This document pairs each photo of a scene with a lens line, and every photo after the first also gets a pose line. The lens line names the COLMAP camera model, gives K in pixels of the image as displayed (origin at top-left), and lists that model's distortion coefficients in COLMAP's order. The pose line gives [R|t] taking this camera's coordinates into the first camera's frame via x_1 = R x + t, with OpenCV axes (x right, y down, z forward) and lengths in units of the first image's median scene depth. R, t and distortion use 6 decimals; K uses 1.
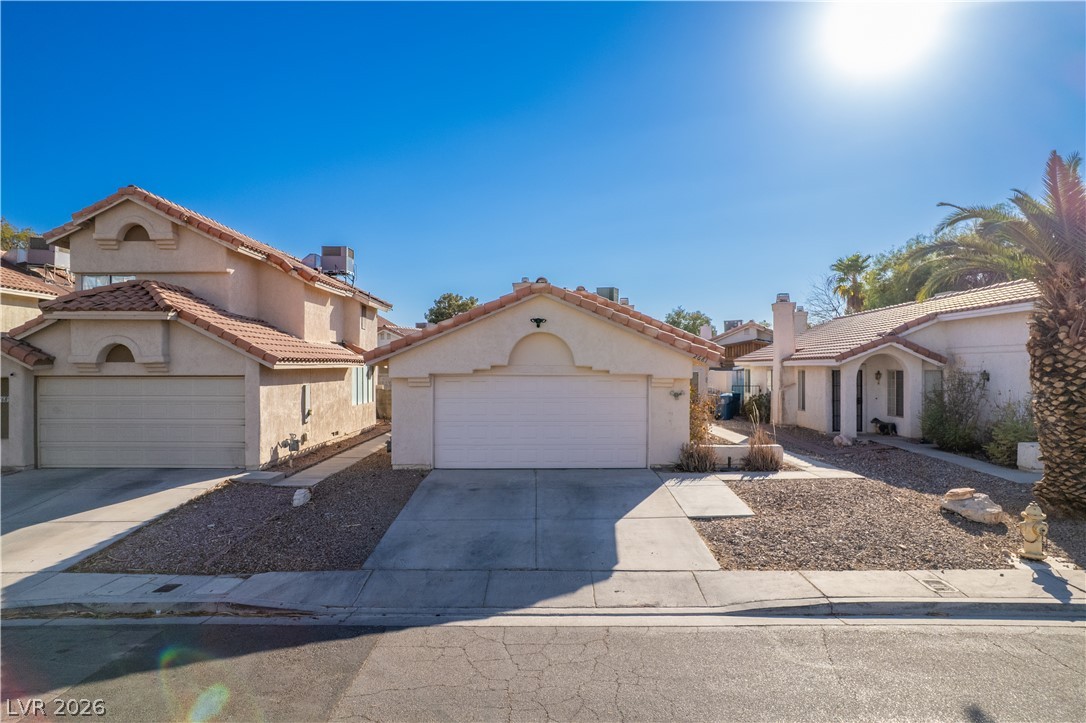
lens RADIAL K [[687.1, 0, 543.0], [0, 687.1, 361.5], [0, 0, 1]] dist [-0.071510, 0.059681]
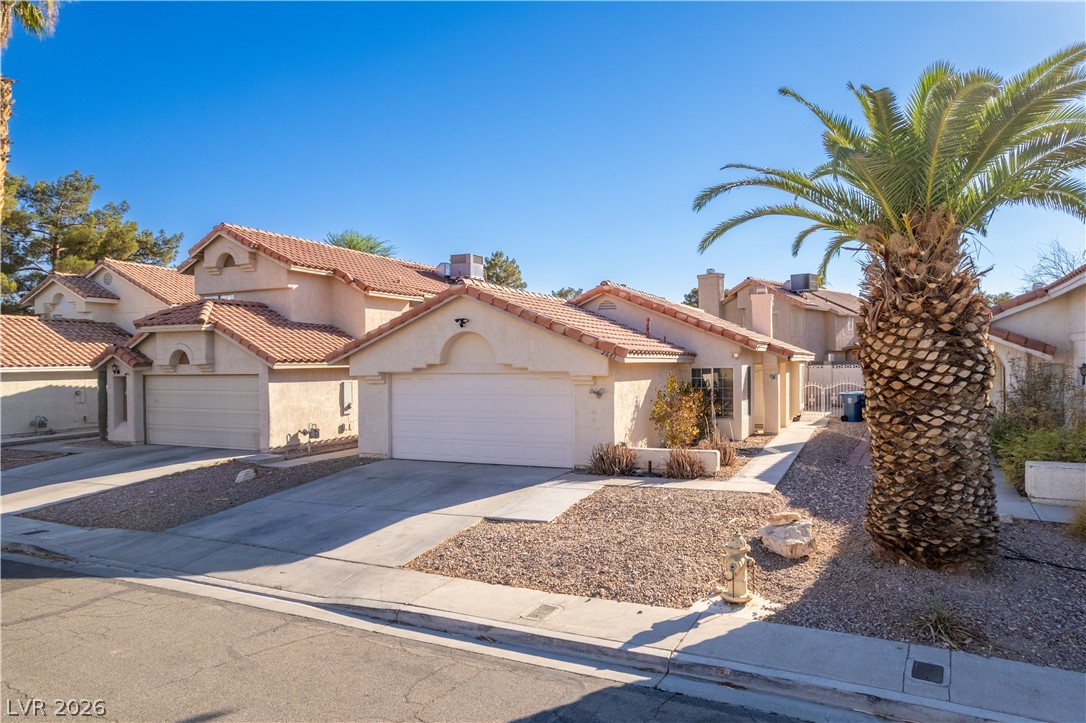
lens RADIAL K [[687.1, 0, 543.0], [0, 687.1, 361.5], [0, 0, 1]] dist [-0.071510, 0.059681]
pose [[0.912582, -0.010836, -0.408750, 0.525474], [0.014047, 0.999890, 0.004855, -0.001015], [0.408652, -0.010172, 0.912633, 0.100580]]
